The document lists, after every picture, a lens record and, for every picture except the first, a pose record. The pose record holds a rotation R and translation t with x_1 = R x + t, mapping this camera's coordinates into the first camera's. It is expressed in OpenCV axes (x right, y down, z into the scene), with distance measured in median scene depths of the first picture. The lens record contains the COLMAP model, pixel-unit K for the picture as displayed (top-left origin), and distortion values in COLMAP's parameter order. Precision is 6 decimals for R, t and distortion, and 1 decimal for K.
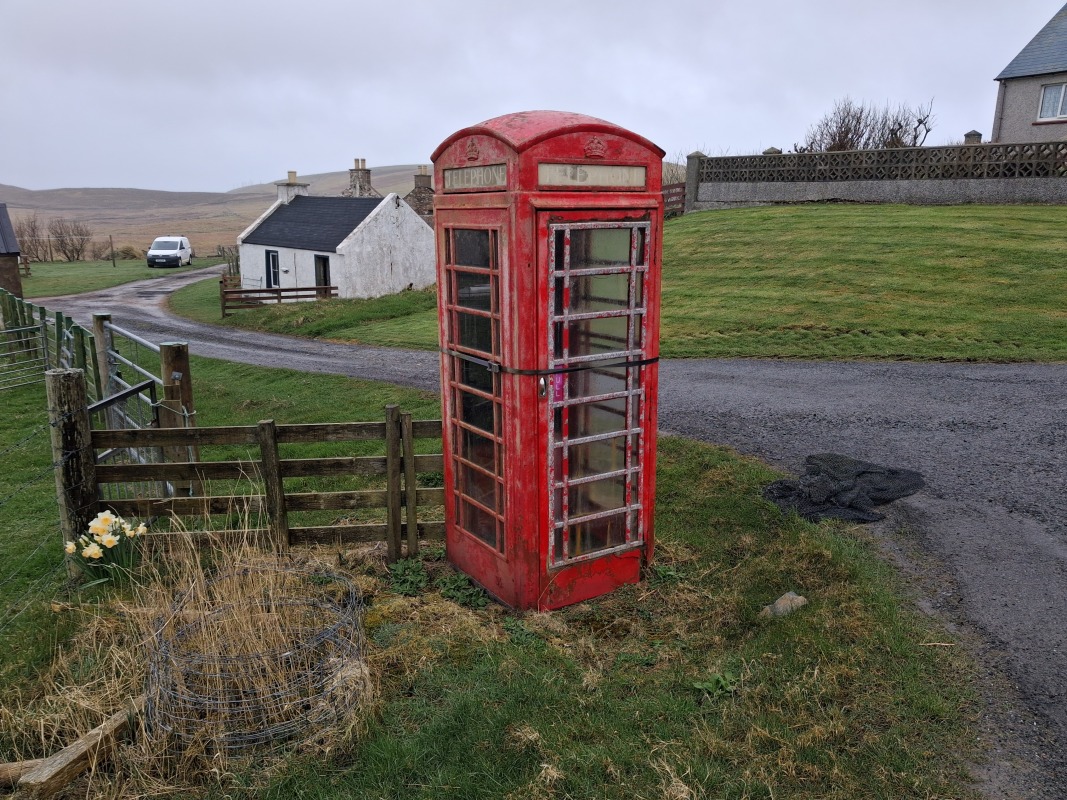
lens RADIAL K [[836.6, 0, 537.9], [0, 836.6, 403.8], [0, 0, 1]] dist [0.021559, -0.042317]
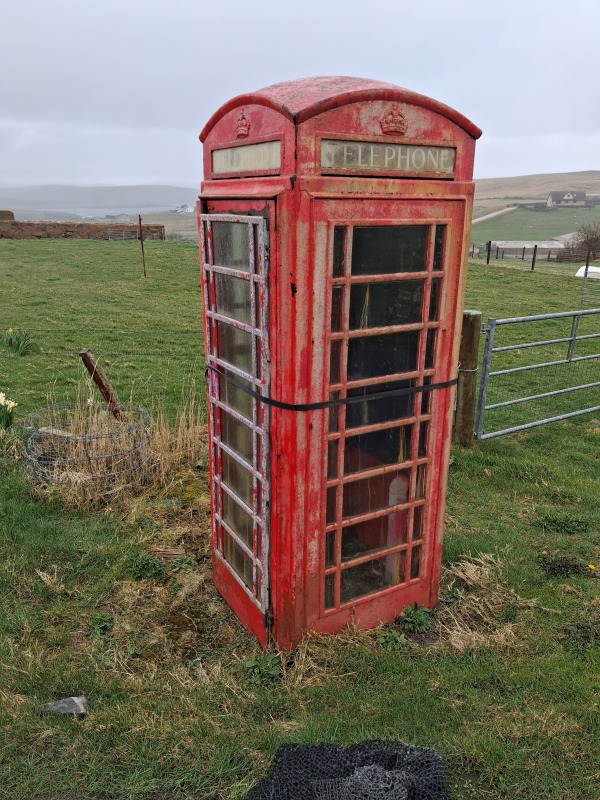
lens RADIAL K [[627.3, 0, 293.8], [0, 627.3, 409.5], [0, 0, 1]] dist [0.021559, -0.042317]
pose [[-0.070556, 0.313682, -0.946903, 0.679404], [-0.241684, 0.915609, 0.321324, -0.233678], [0.967787, 0.251522, 0.011210, 1.006707]]
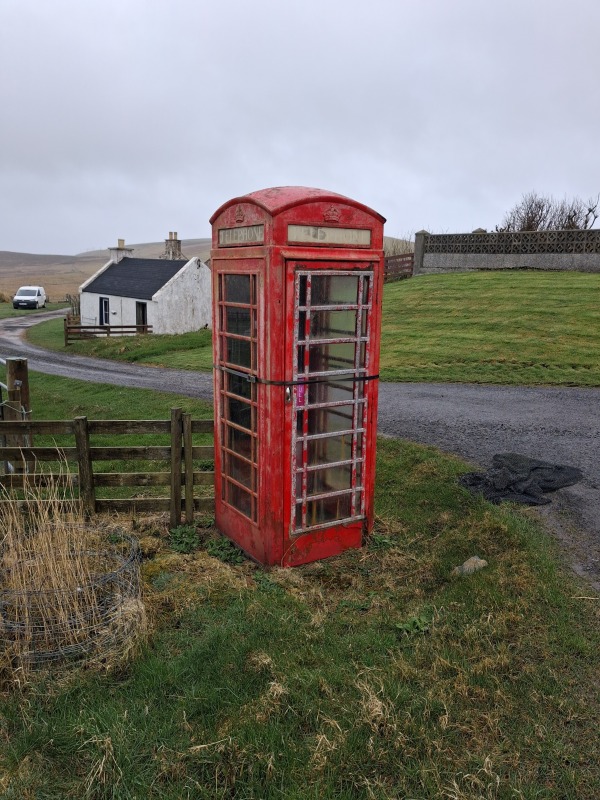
lens RADIAL K [[627.3, 0, 297.1], [0, 627.3, 400.7], [0, 0, 1]] dist [0.021559, -0.042317]
pose [[0.999674, 0.022520, -0.012015, 0.028755], [-0.022858, 0.999324, -0.028778, 0.016128], [0.011359, 0.029044, 0.999514, 0.016081]]
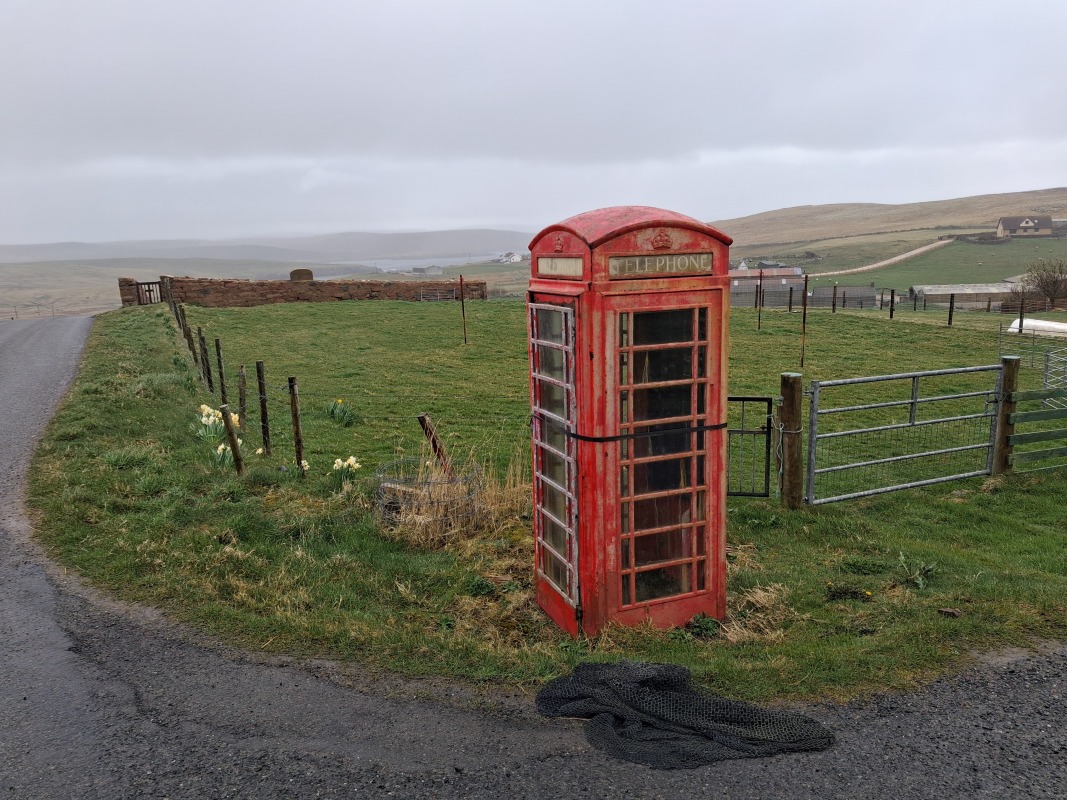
lens RADIAL K [[836.6, 0, 530.1], [0, 836.6, 399.0], [0, 0, 1]] dist [0.021559, -0.042317]
pose [[-0.208155, 0.183080, -0.960809, 1.153763], [-0.202271, 0.953033, 0.225419, -0.321691], [0.956953, 0.241265, -0.161347, 1.092801]]
